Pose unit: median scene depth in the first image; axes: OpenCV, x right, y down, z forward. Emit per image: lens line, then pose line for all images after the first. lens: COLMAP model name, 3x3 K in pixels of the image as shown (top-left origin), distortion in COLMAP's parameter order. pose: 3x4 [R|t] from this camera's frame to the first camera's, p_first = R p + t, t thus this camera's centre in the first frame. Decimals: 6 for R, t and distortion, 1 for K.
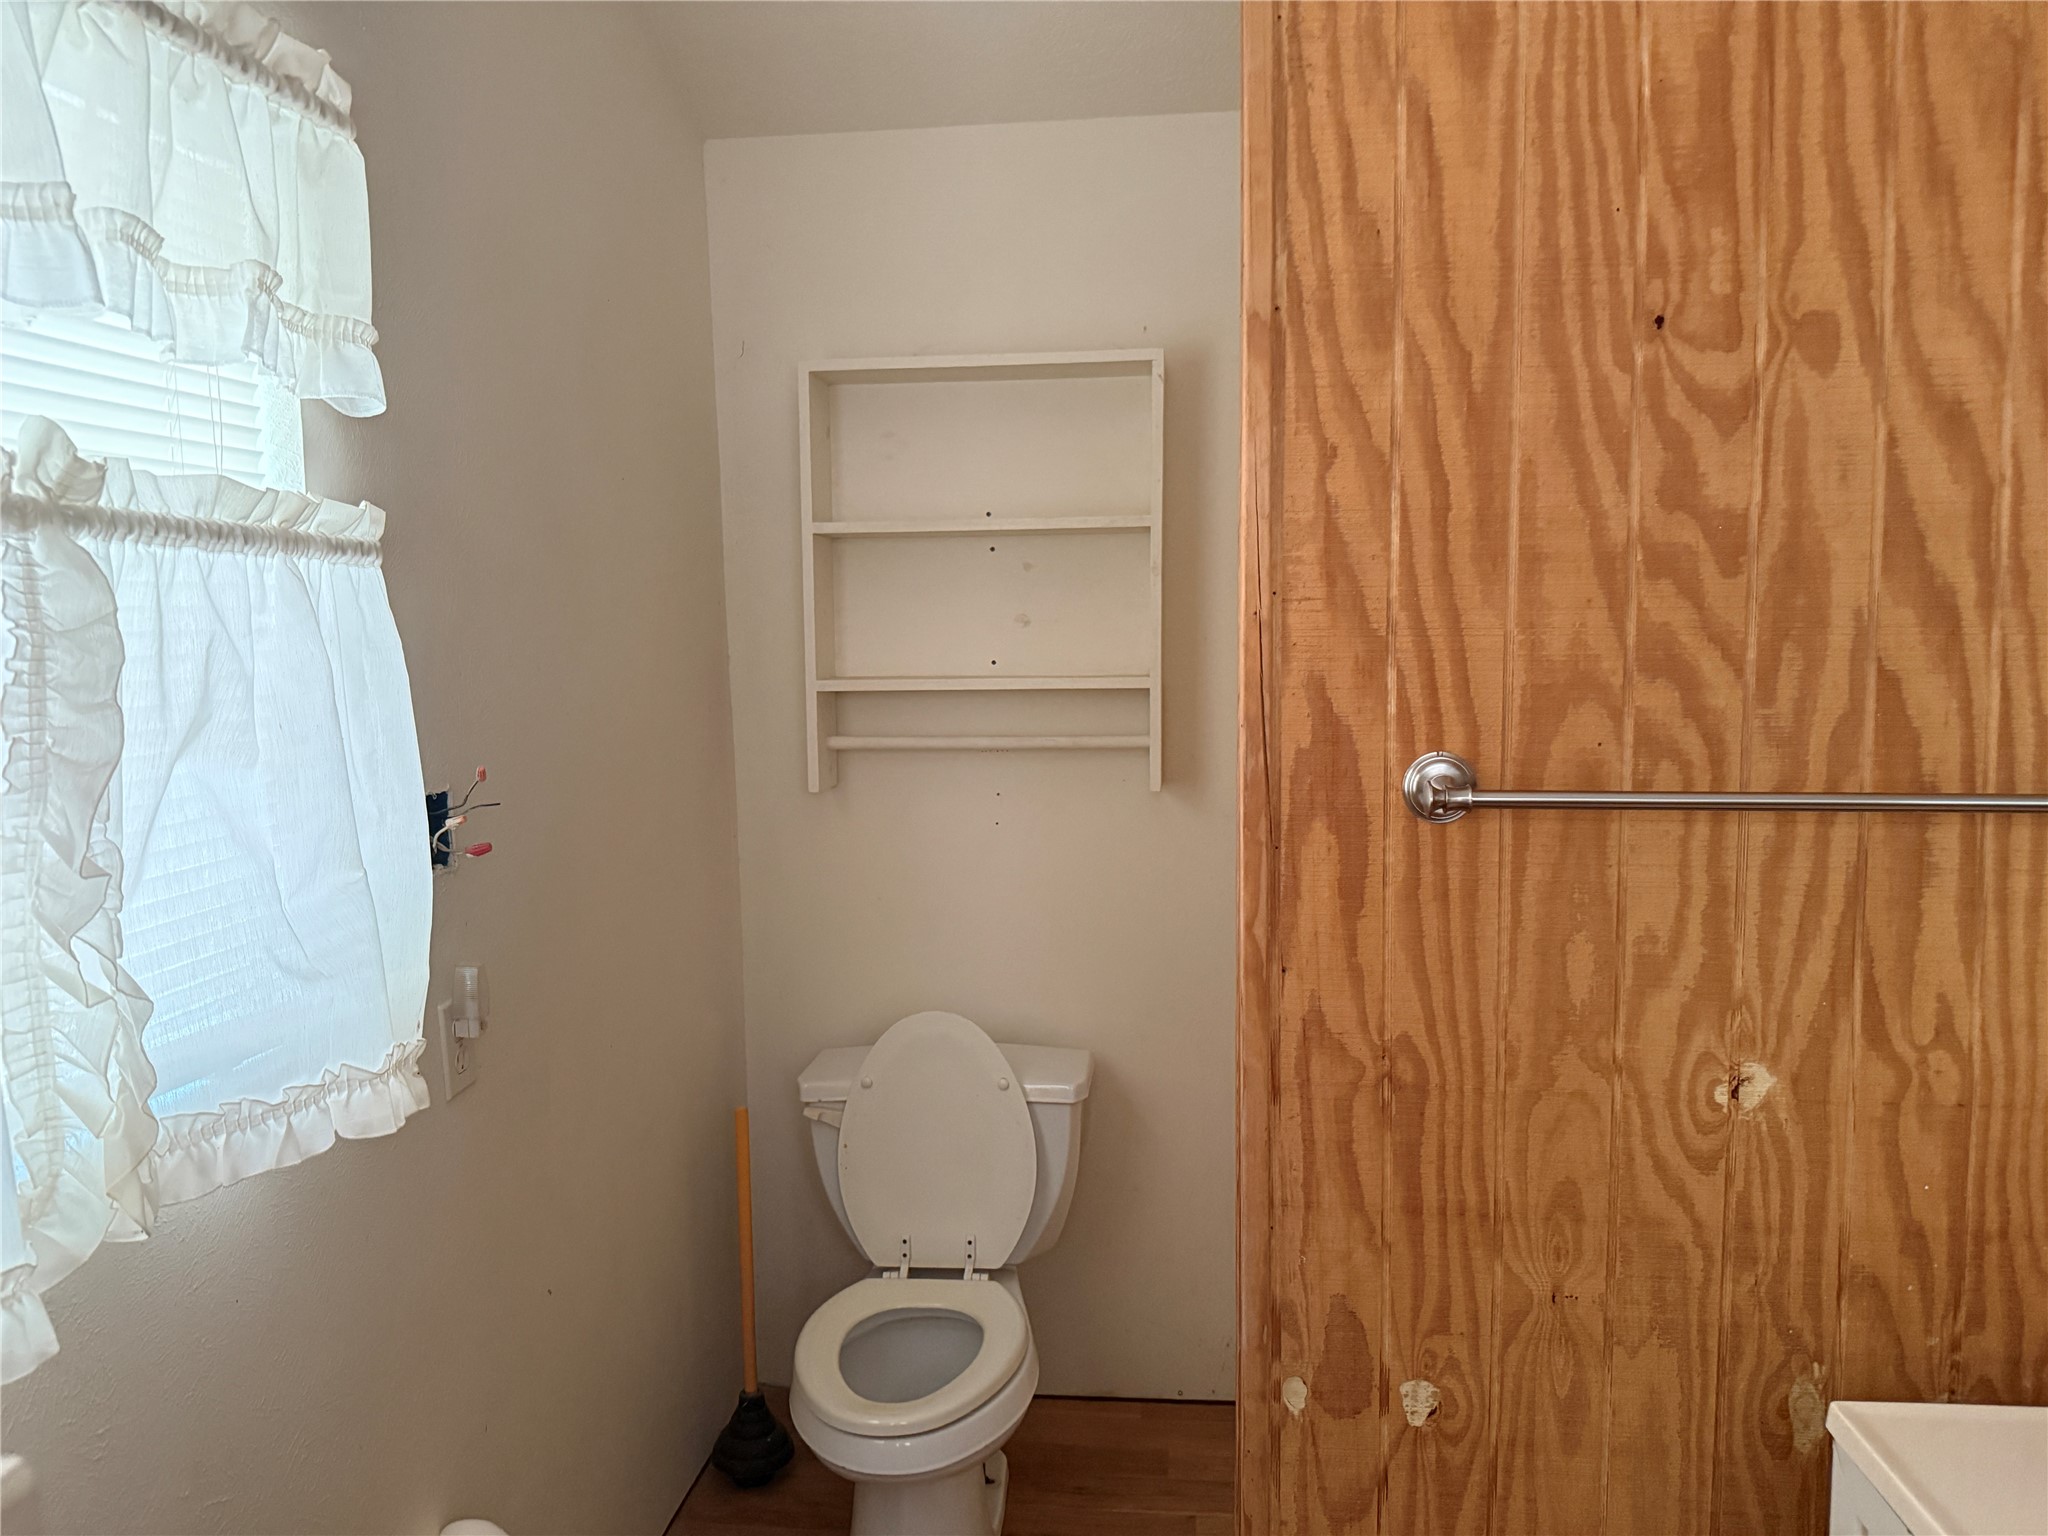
lens RADIAL K [[1455.4, 0, 1021.6], [0, 1455.4, 773.3], [0, 0, 1]] dist [0.010745, -0.027953]
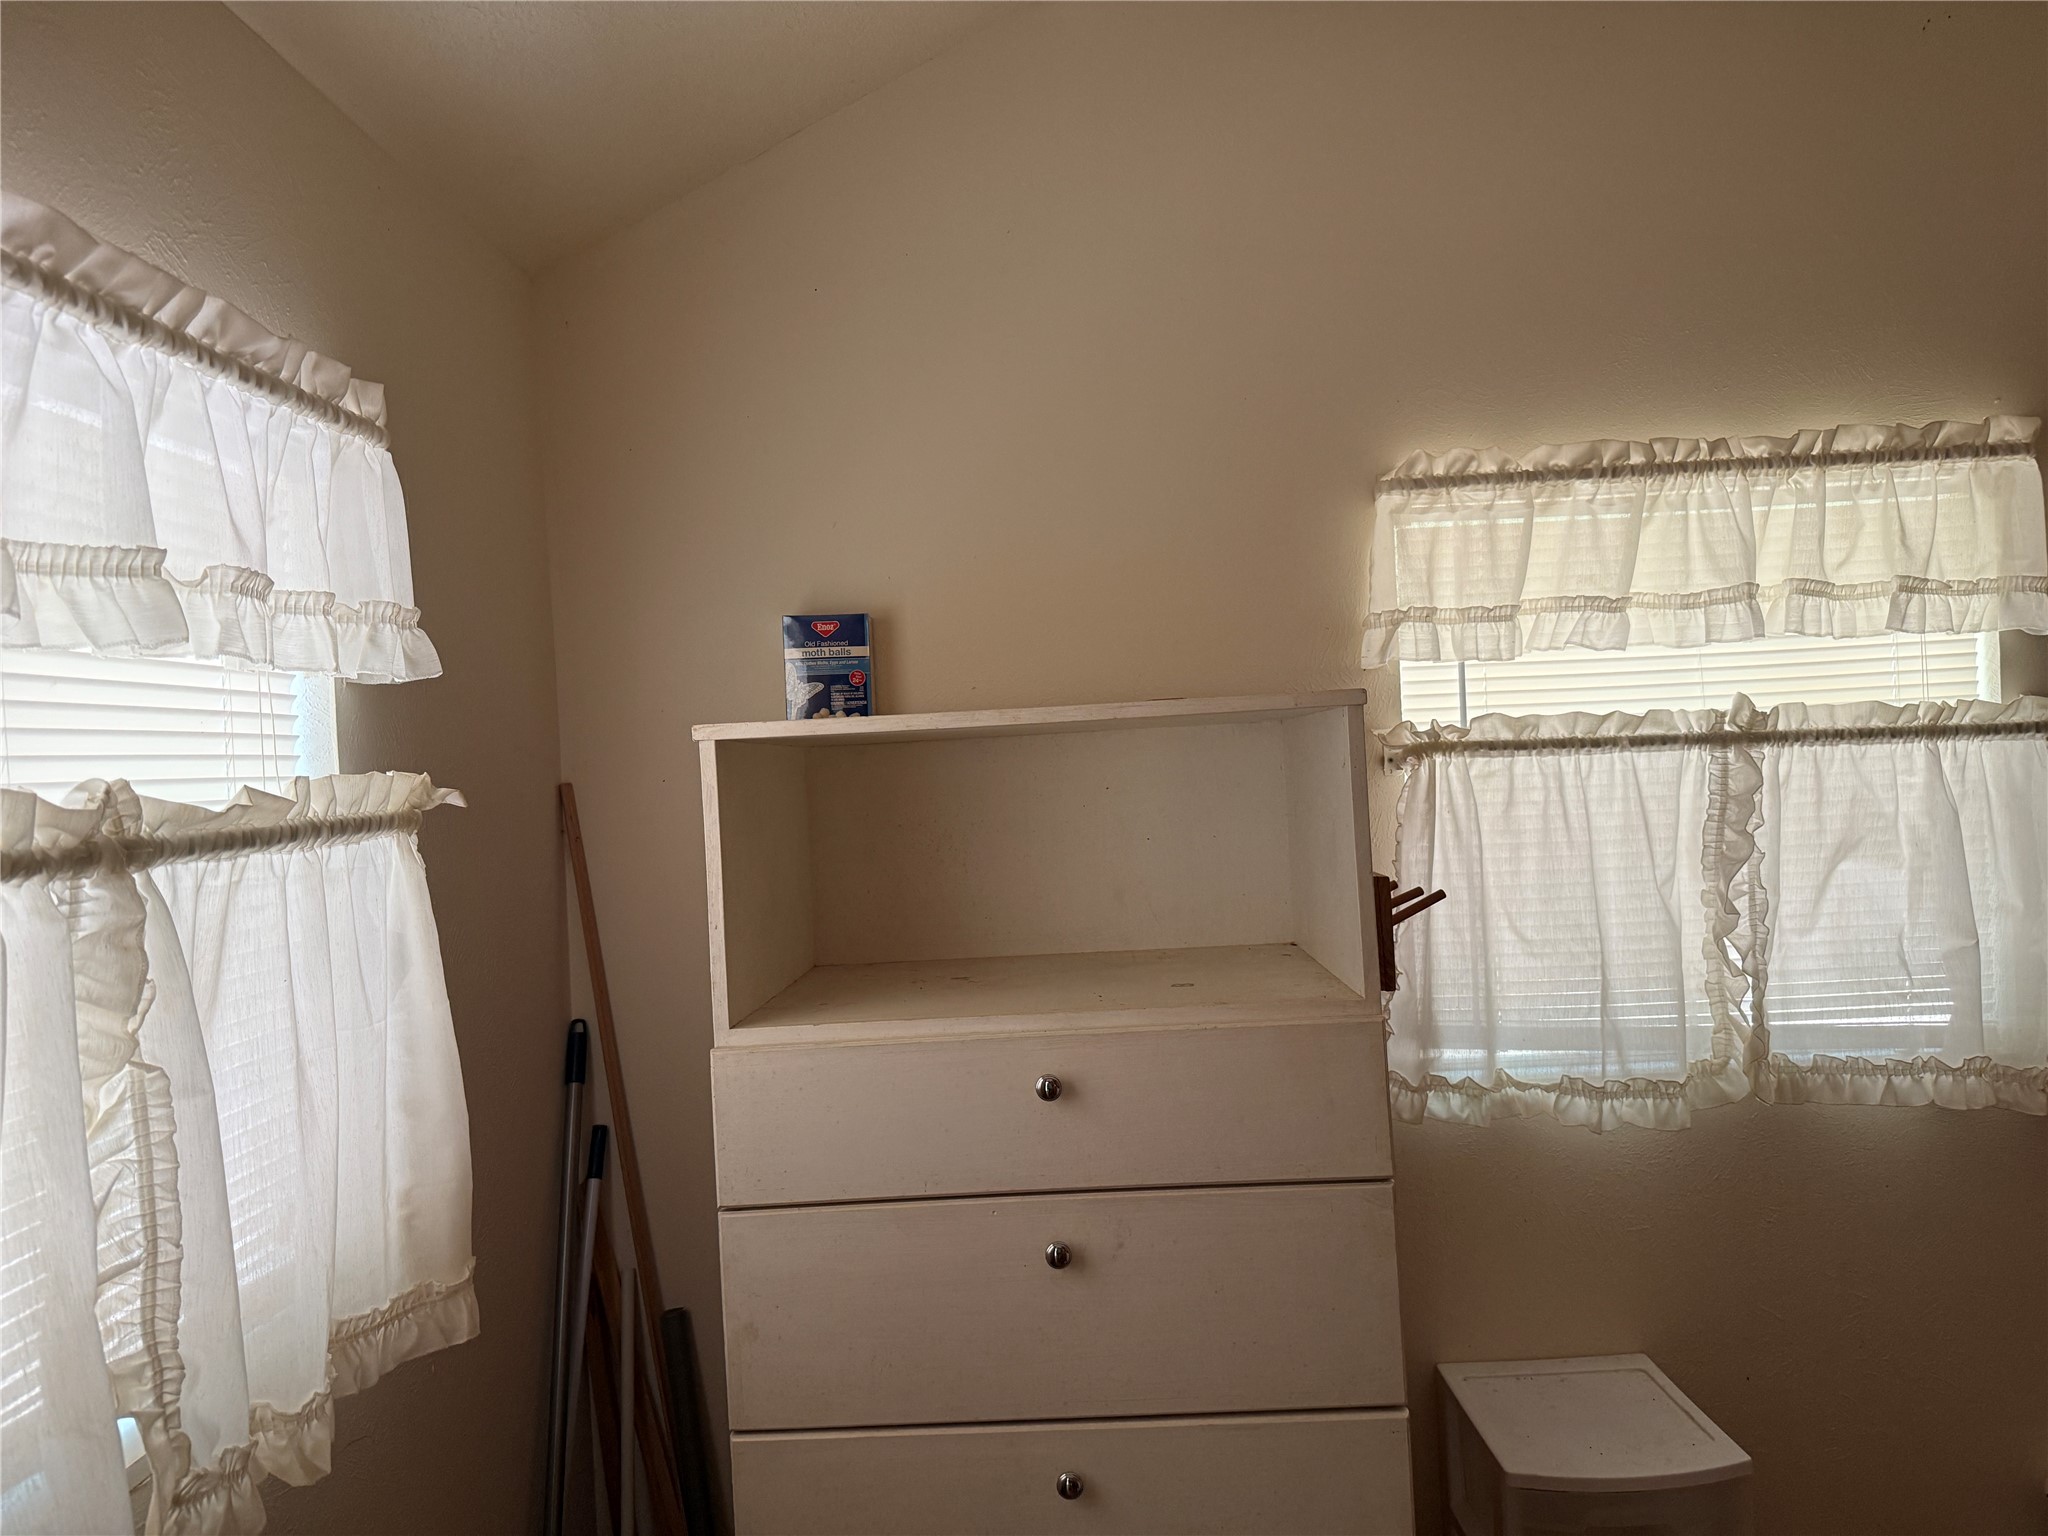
lens RADIAL K [[1455.4, 0, 1019.7], [0, 1455.4, 766.4], [0, 0, 1]] dist [0.010745, -0.027953]
pose [[0.126645, 0.035050, -0.991329, 1.090659], [-0.059854, 0.997825, 0.027633, -0.115255], [0.990141, 0.055835, 0.128468, -0.249079]]
